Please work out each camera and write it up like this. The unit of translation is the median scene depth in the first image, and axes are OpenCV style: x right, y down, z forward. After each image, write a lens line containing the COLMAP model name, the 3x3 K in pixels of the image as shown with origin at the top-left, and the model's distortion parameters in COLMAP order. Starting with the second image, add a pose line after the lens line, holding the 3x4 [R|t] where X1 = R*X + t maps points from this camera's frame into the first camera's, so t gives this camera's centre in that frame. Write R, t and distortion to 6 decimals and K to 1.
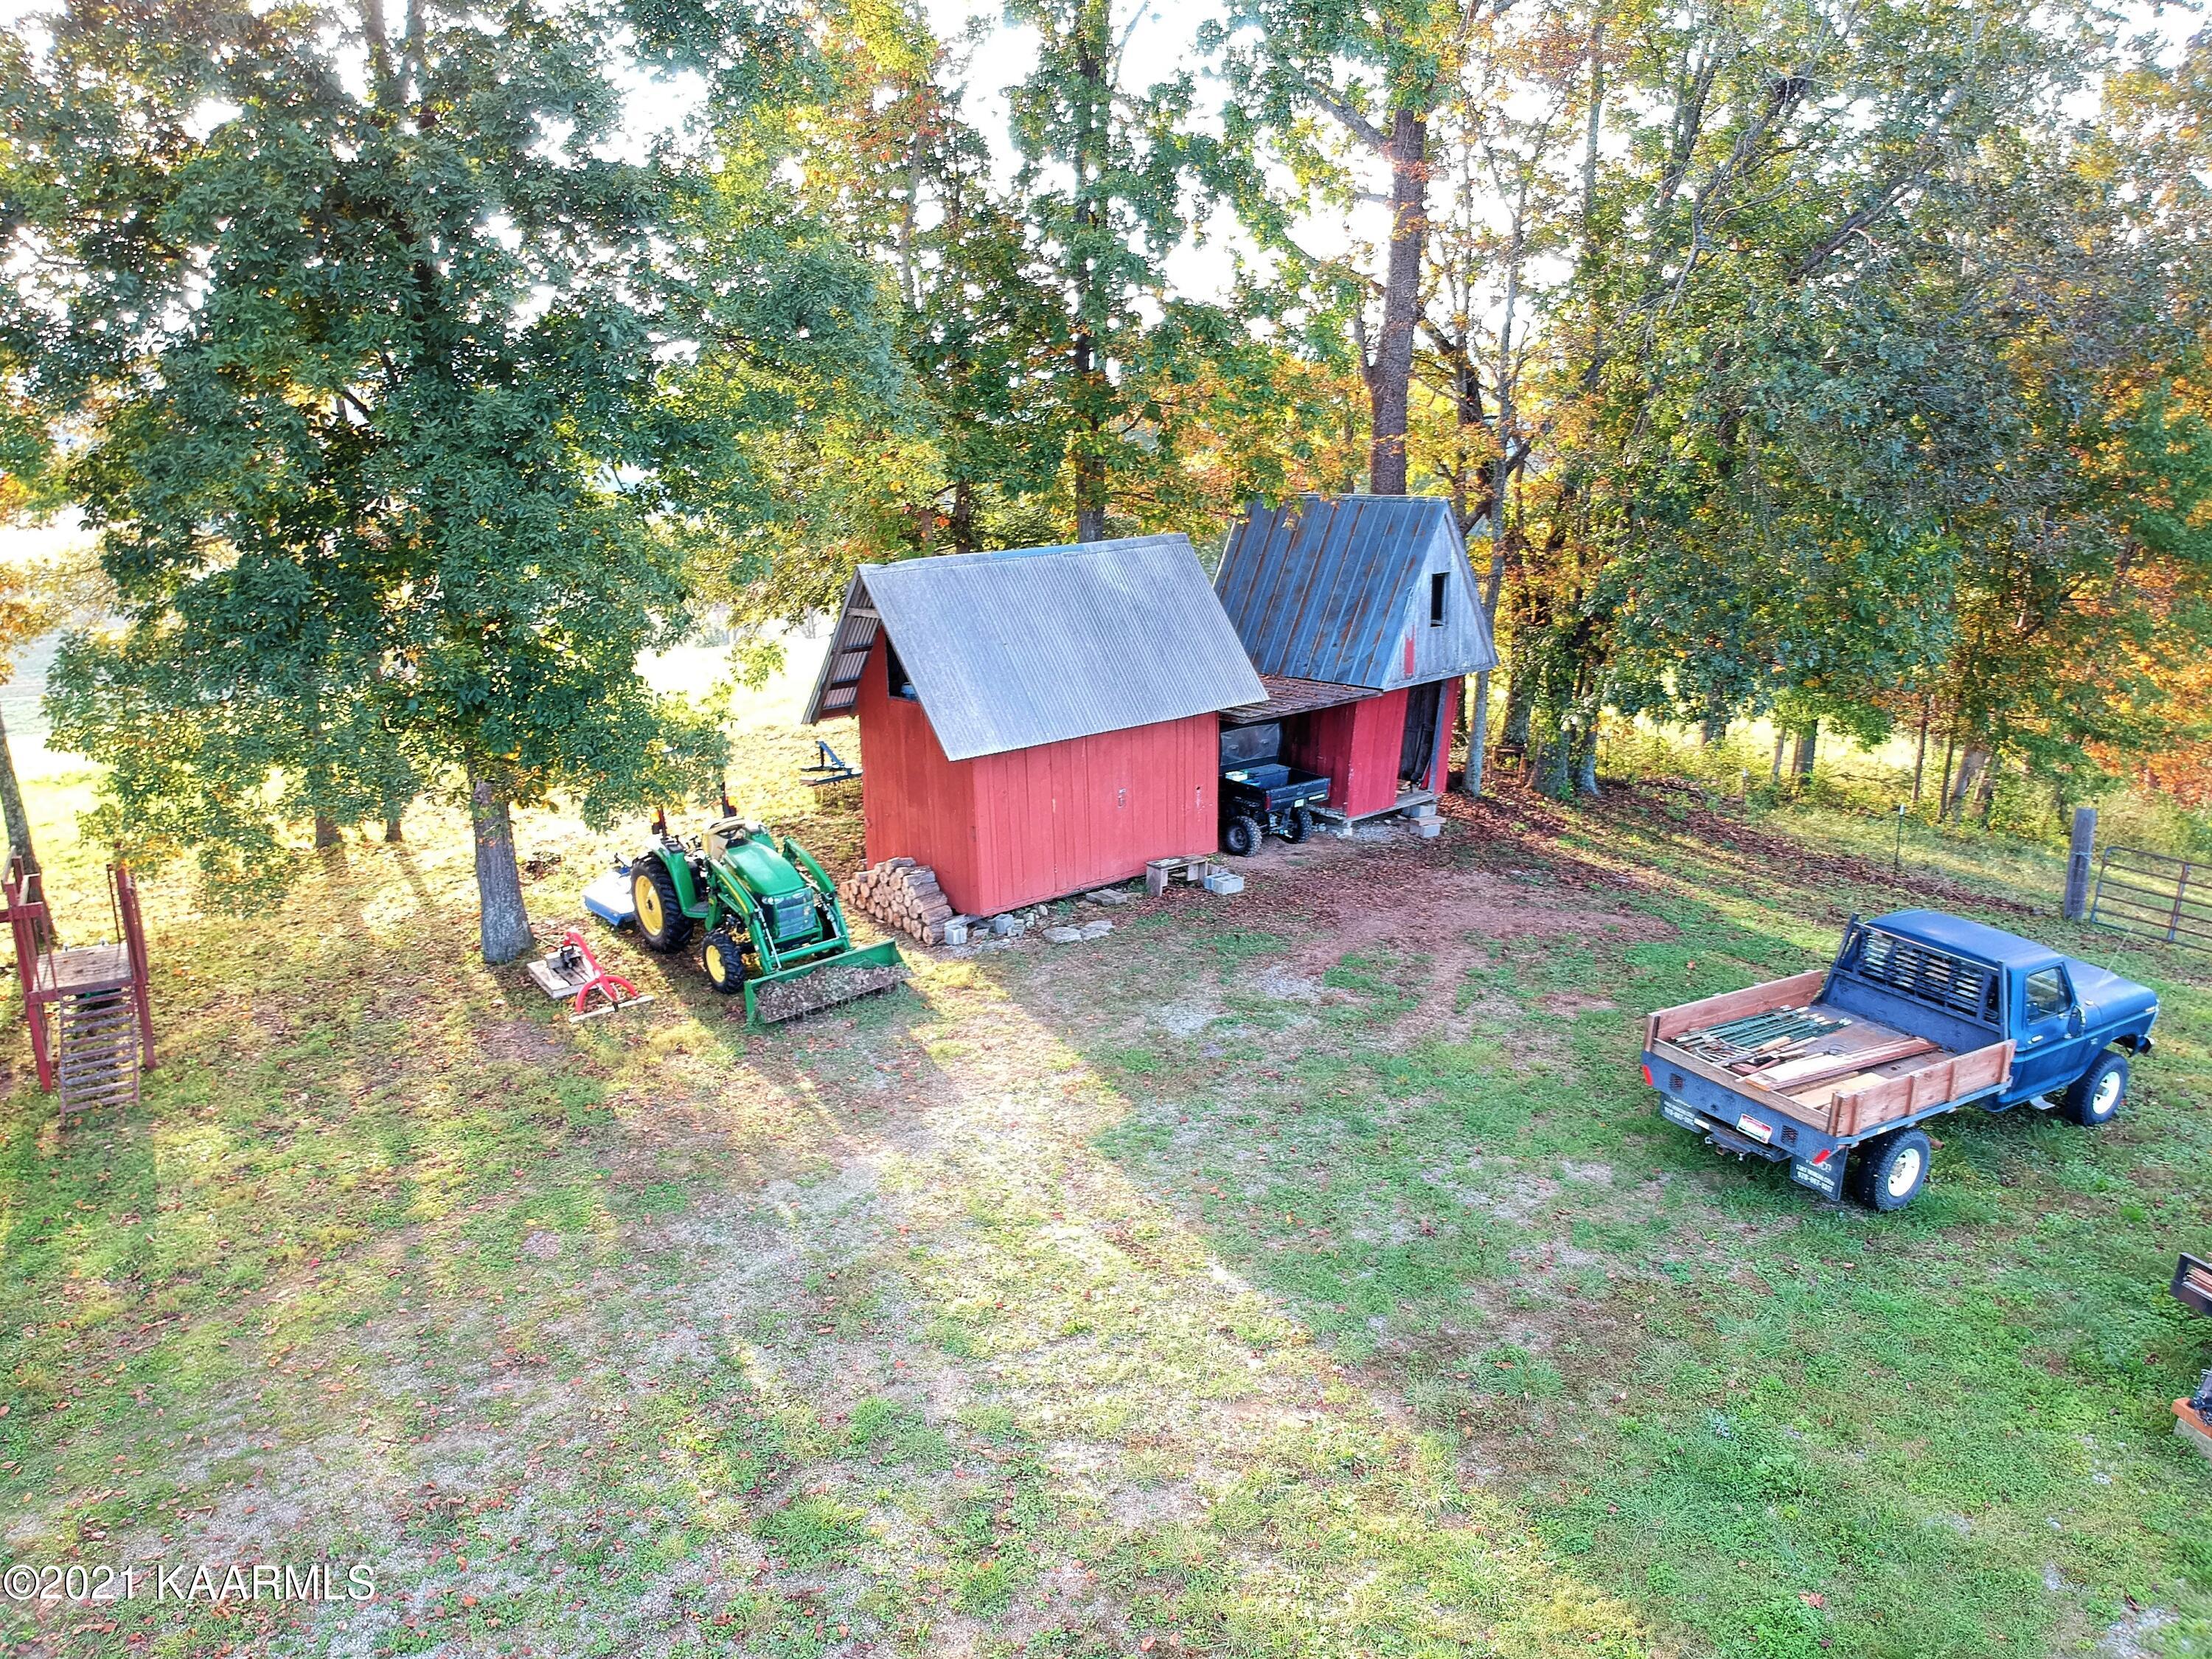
lens RADIAL K [[1613.6, 0, 1106.0], [0, 1613.6, 829.5], [0, 0, 1]] dist [0.039500, -0.110895]
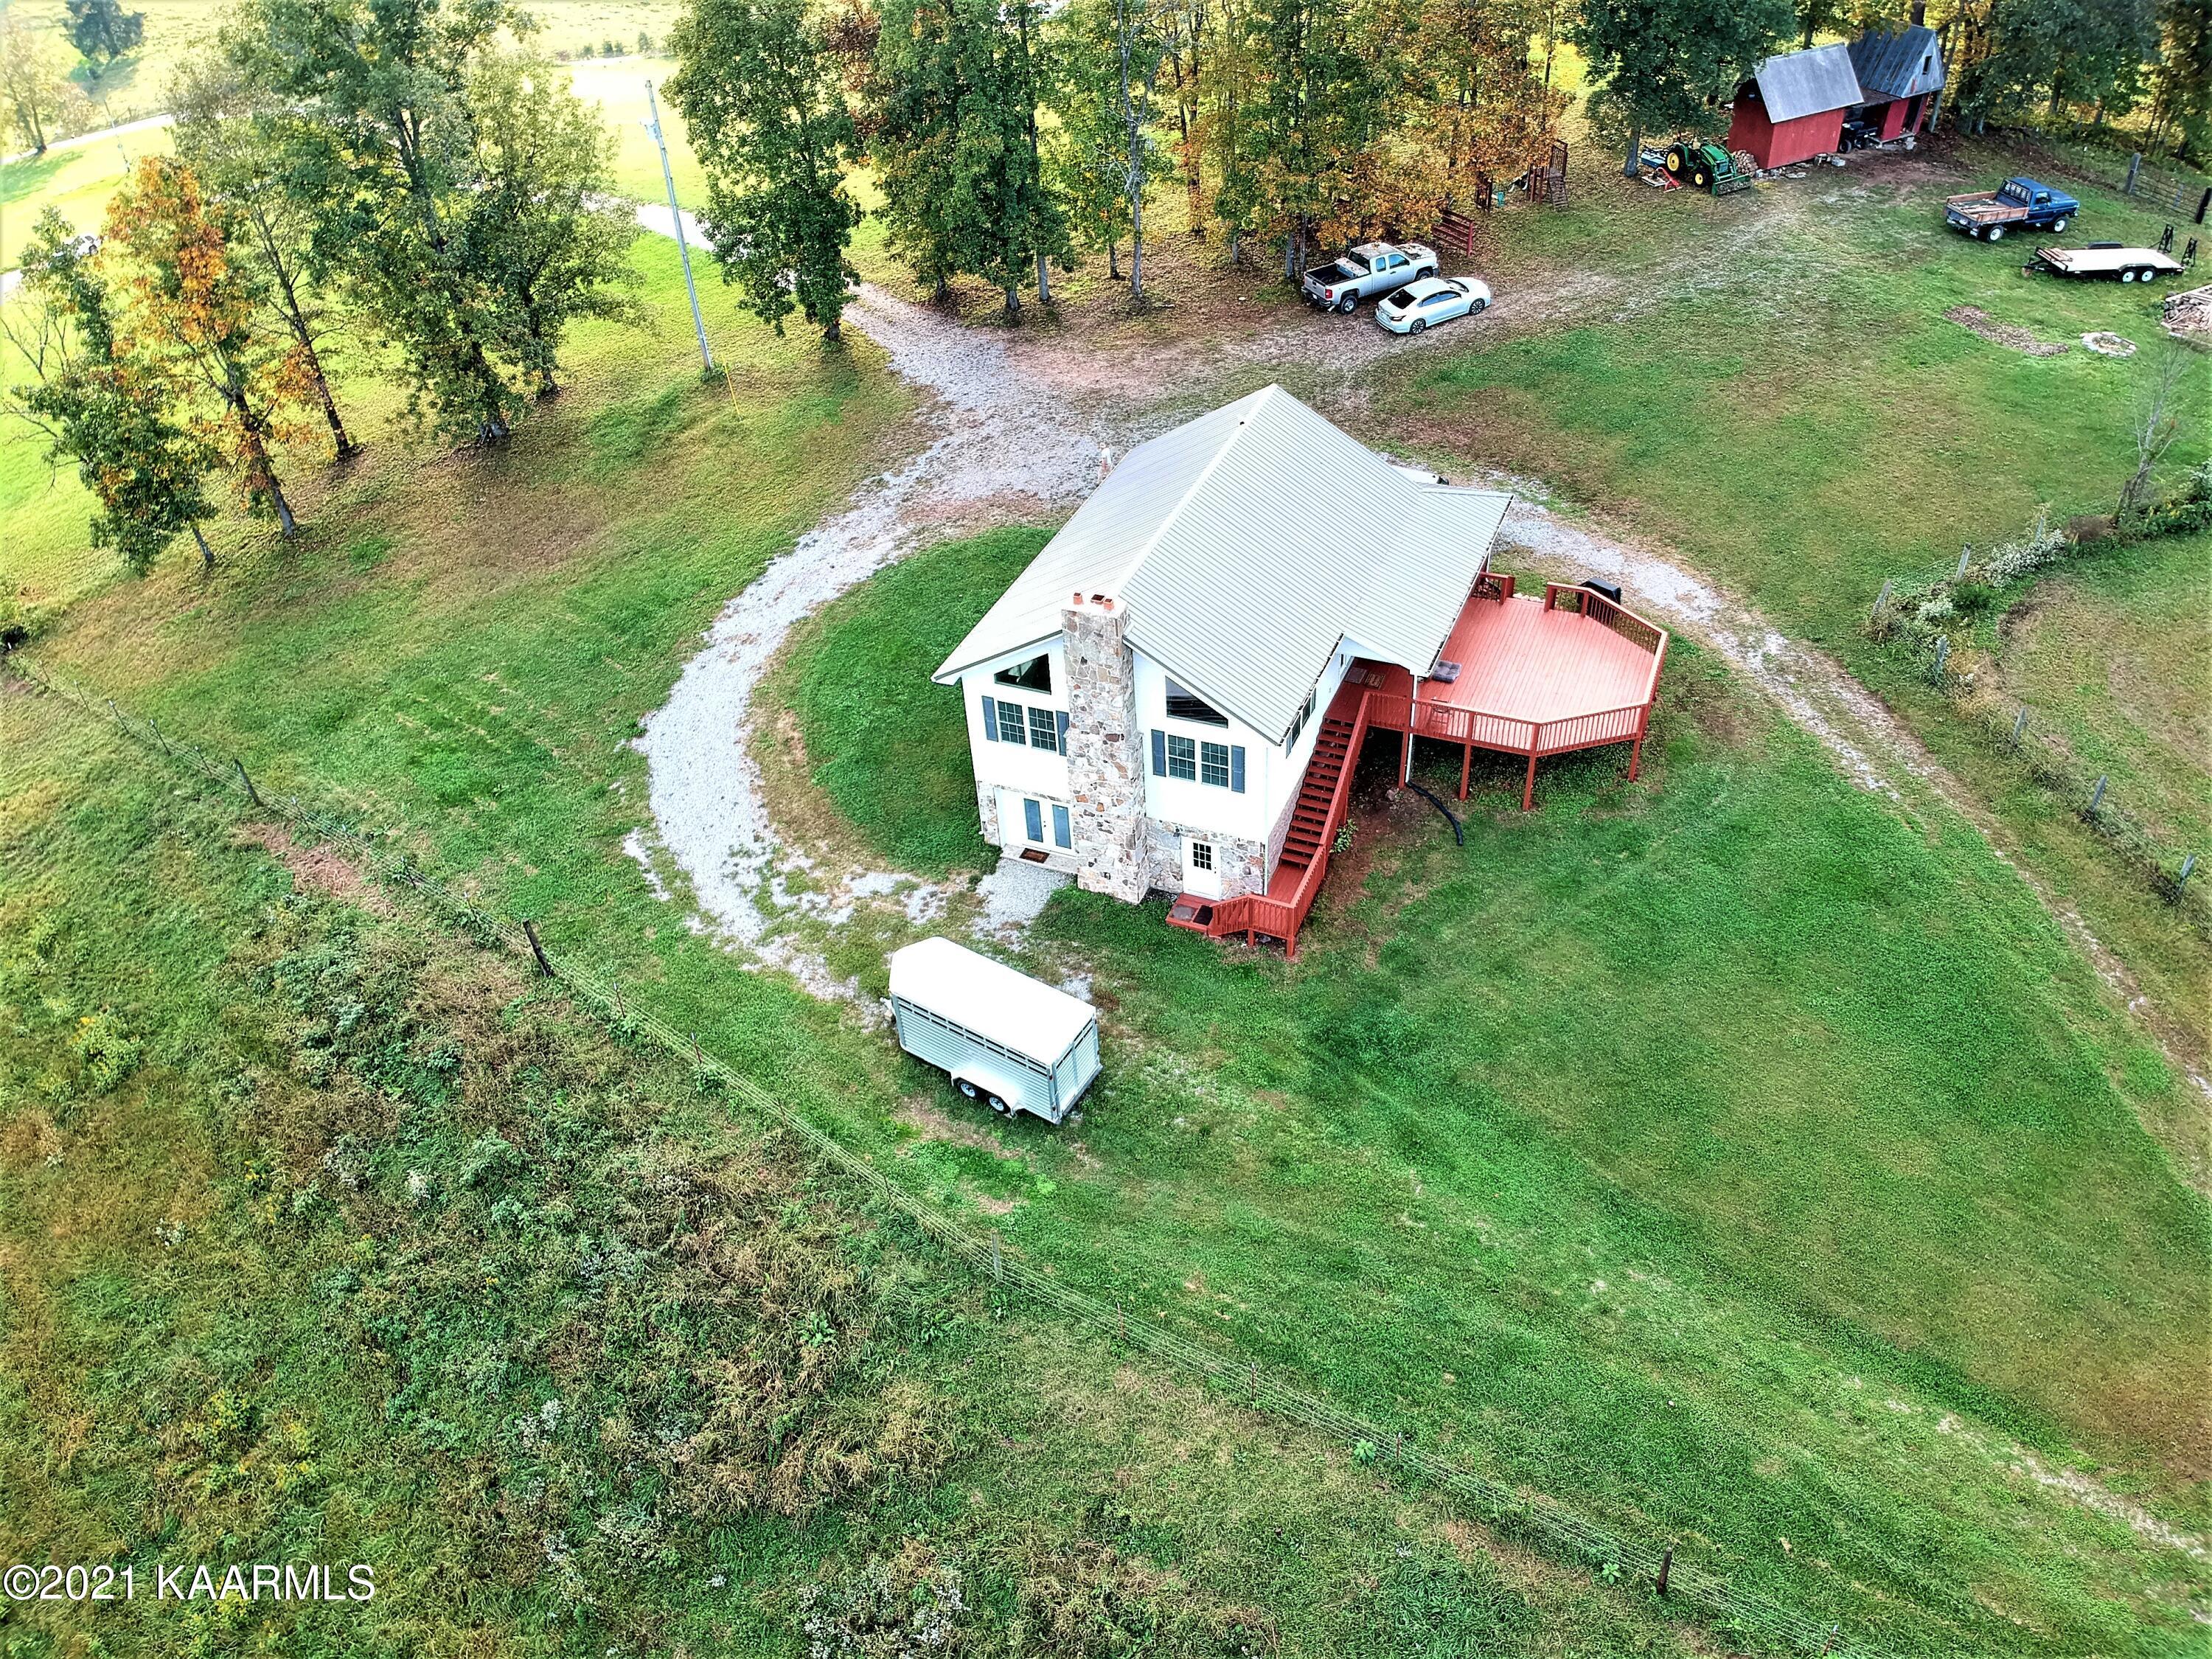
lens RADIAL K [[1613.6, 0, 1106.0], [0, 1613.6, 829.5], [0, 0, 1]] dist [0.039500, -0.110895]
pose [[0.968771, 0.118477, -0.217821, -0.550844], [-0.017612, 0.909121, 0.416160, -0.078959], [0.247331, -0.399328, 0.882816, -3.110616]]
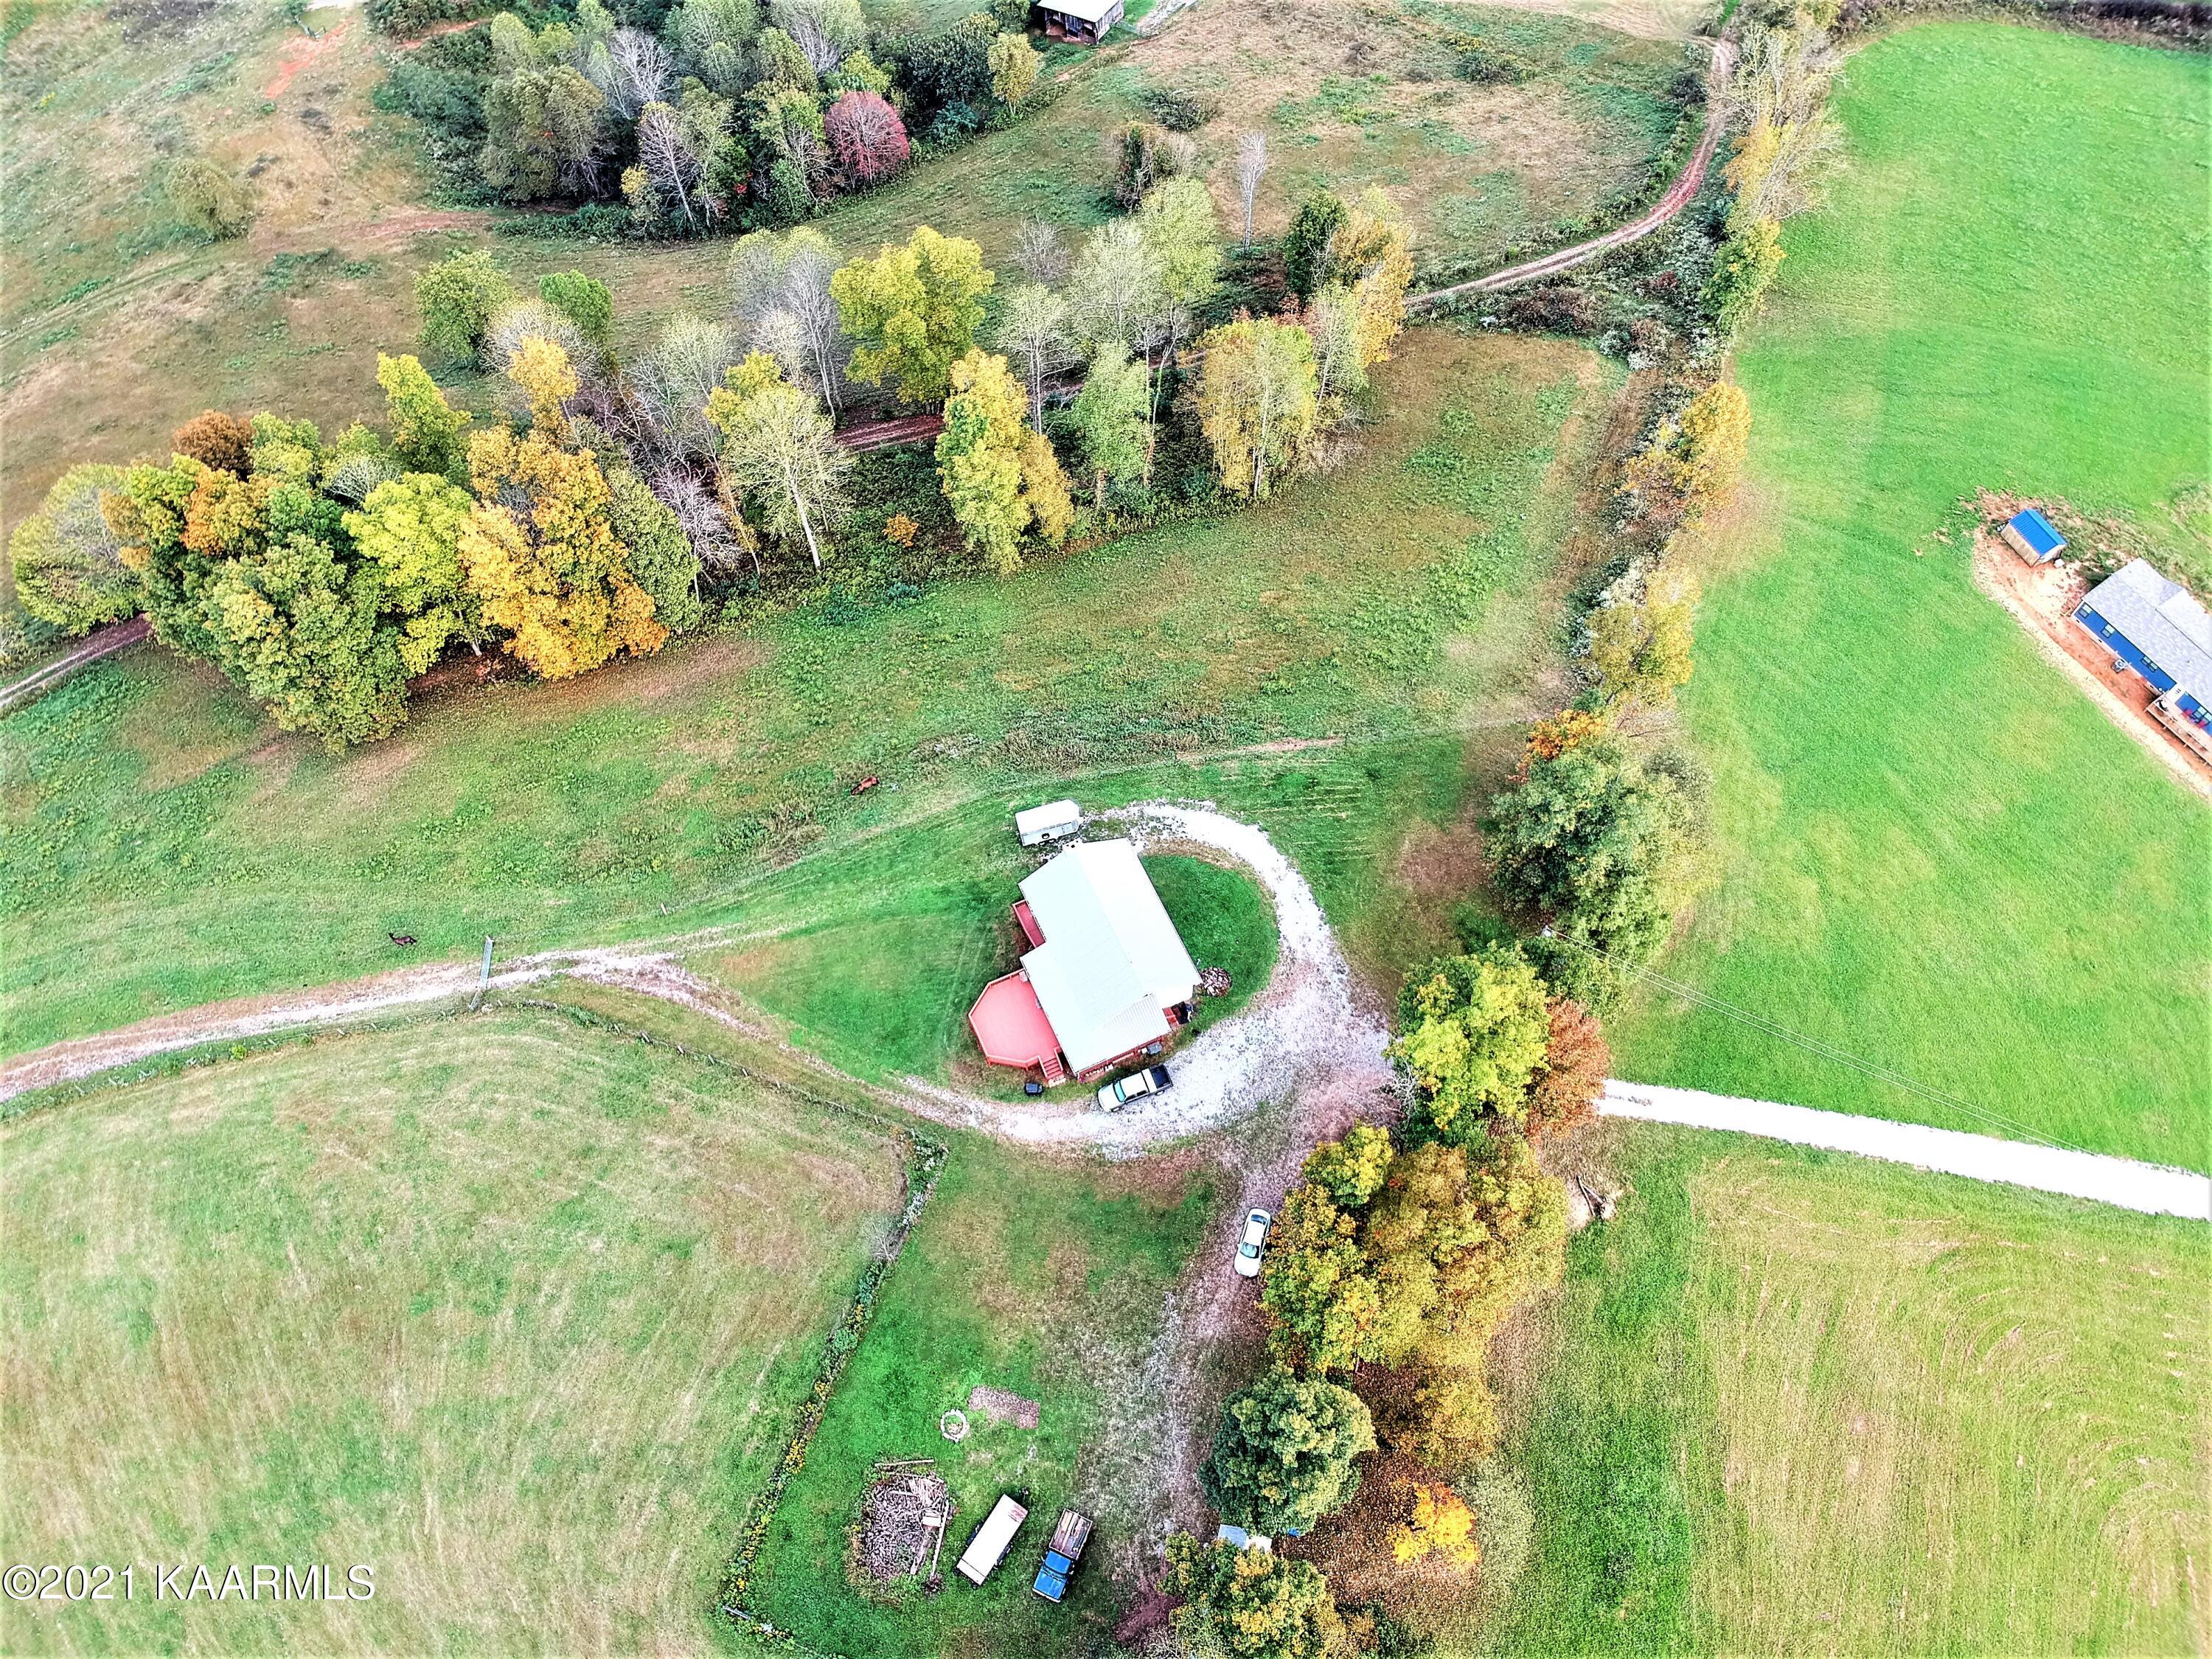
lens RADIAL K [[1613.6, 0, 1106.0], [0, 1613.6, 829.5], [0, 0, 1]] dist [0.039500, -0.110895]
pose [[-0.839600, 0.478146, -0.257775, 0.496122], [-0.131742, 0.281139, 0.950581, -5.593486], [0.526987, 0.832068, -0.173052, -0.153141]]
